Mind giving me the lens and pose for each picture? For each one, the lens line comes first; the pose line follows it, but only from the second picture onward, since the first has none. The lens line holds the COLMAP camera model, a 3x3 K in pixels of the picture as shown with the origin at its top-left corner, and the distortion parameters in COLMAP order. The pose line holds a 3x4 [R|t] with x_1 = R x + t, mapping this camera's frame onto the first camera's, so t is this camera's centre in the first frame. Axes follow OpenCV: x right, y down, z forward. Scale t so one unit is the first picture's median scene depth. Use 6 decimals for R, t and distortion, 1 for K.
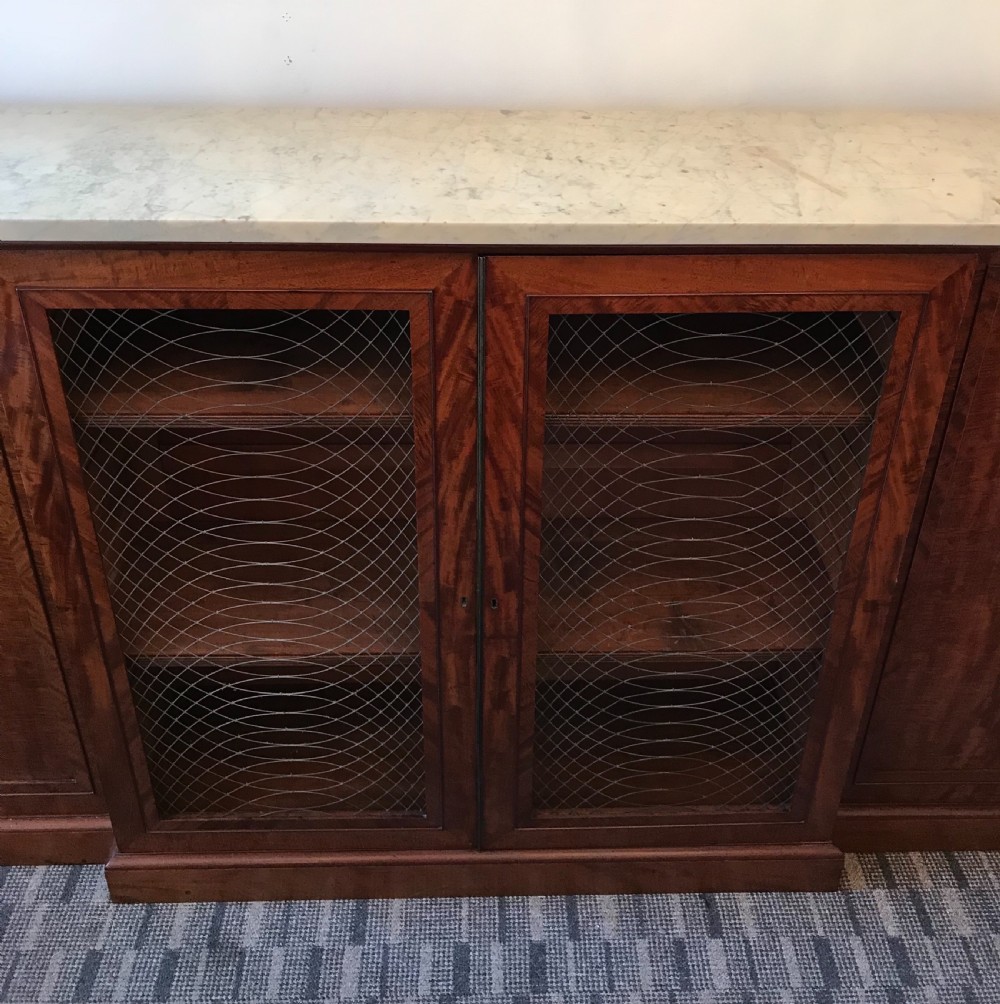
lens RADIAL K [[1100.7, 0, 516.7], [0, 1100.7, 368.0], [0, 0, 1]] dist [0.033866, -0.025903]
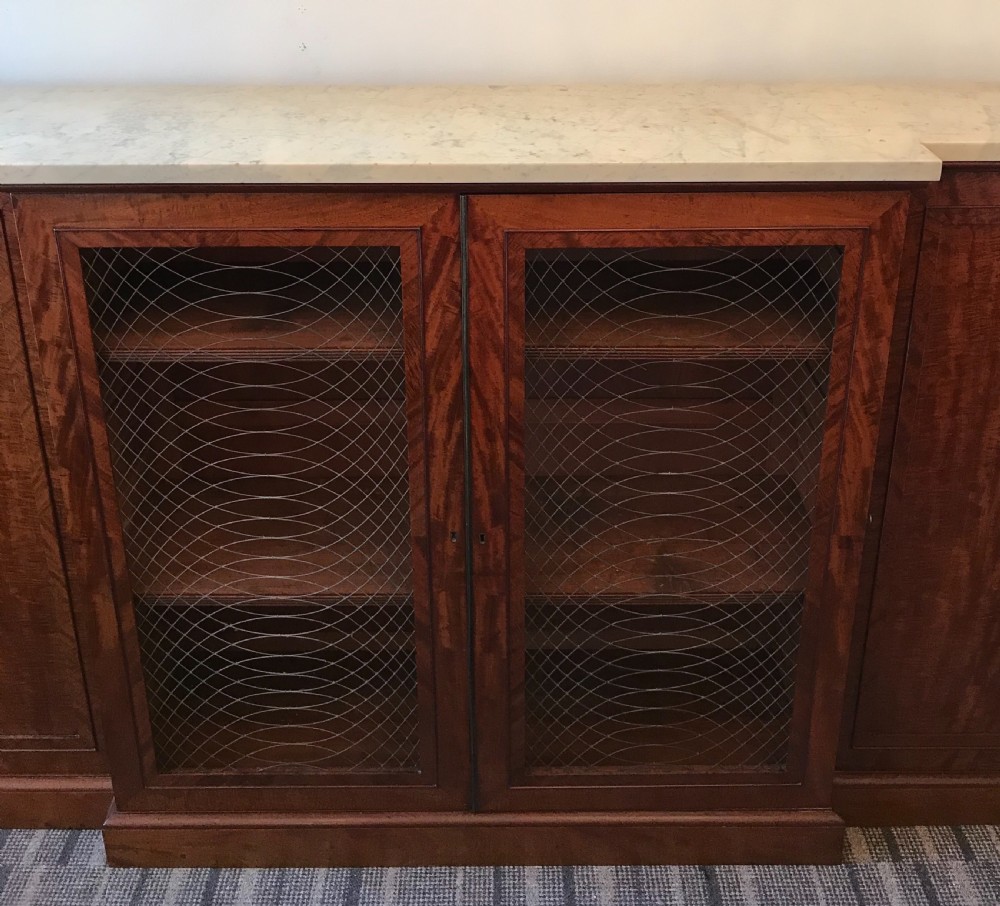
lens RADIAL K [[1101.1, 0, 511.8], [0, 1101.1, 216.6], [0, 0, 1]] dist [0.037614, -0.047266]
pose [[0.999405, -0.010164, -0.032961, 0.041473], [0.004279, 0.984747, -0.173937, 0.087558], [0.034226, 0.173692, 0.984205, -0.079224]]
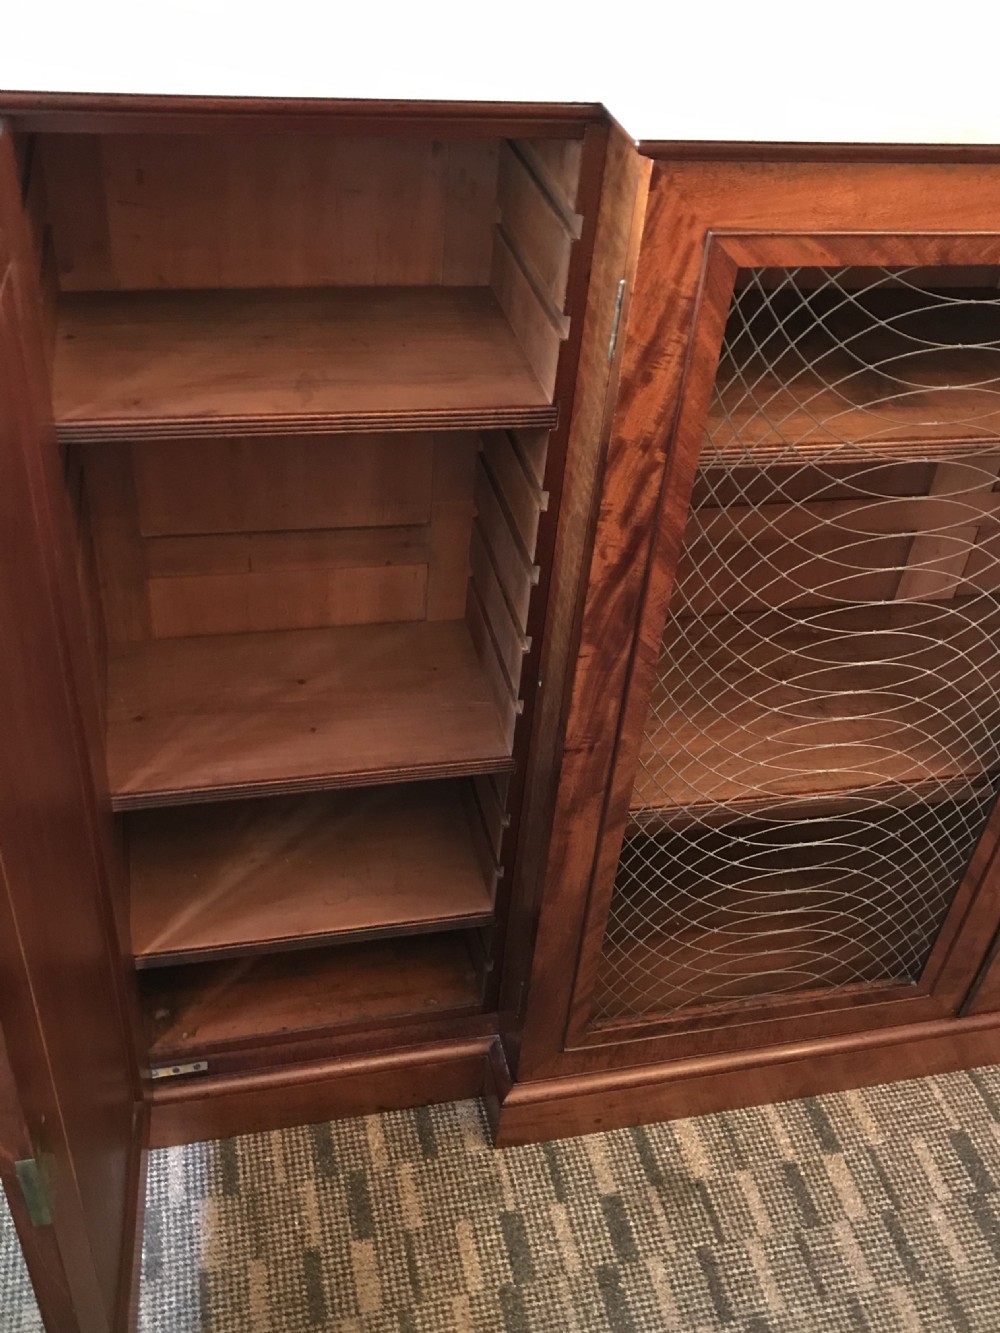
lens RADIAL K [[1342.1, 0, 516.9], [0, 1342.1, 655.7], [0, 0, 1]] dist [-0.063934, 0.144795]
pose [[0.976593, -0.073898, 0.202002, -0.548780], [0.043777, 0.987761, 0.149708, 0.033735], [-0.210593, -0.137361, 0.967875, 0.210652]]
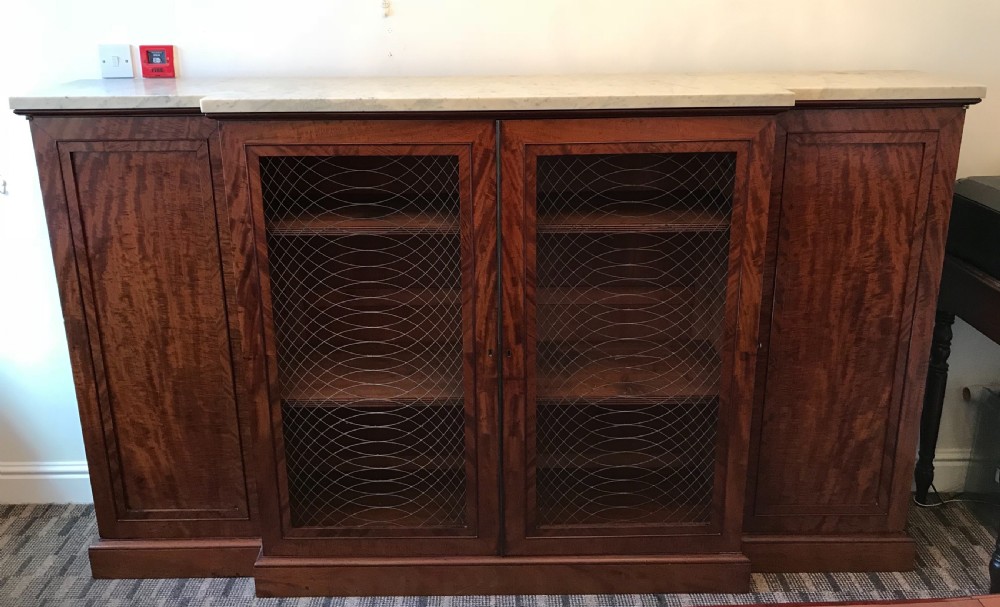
lens RADIAL K [[833.3, 0, 494.7], [0, 833.3, 221.2], [0, 0, 1]] dist [0.018374, -0.015305]
pose [[0.999136, -0.019115, -0.036893, 0.006899], [0.009147, 0.967304, -0.253456, 0.307287], [0.040531, 0.252900, 0.966643, -0.215996]]
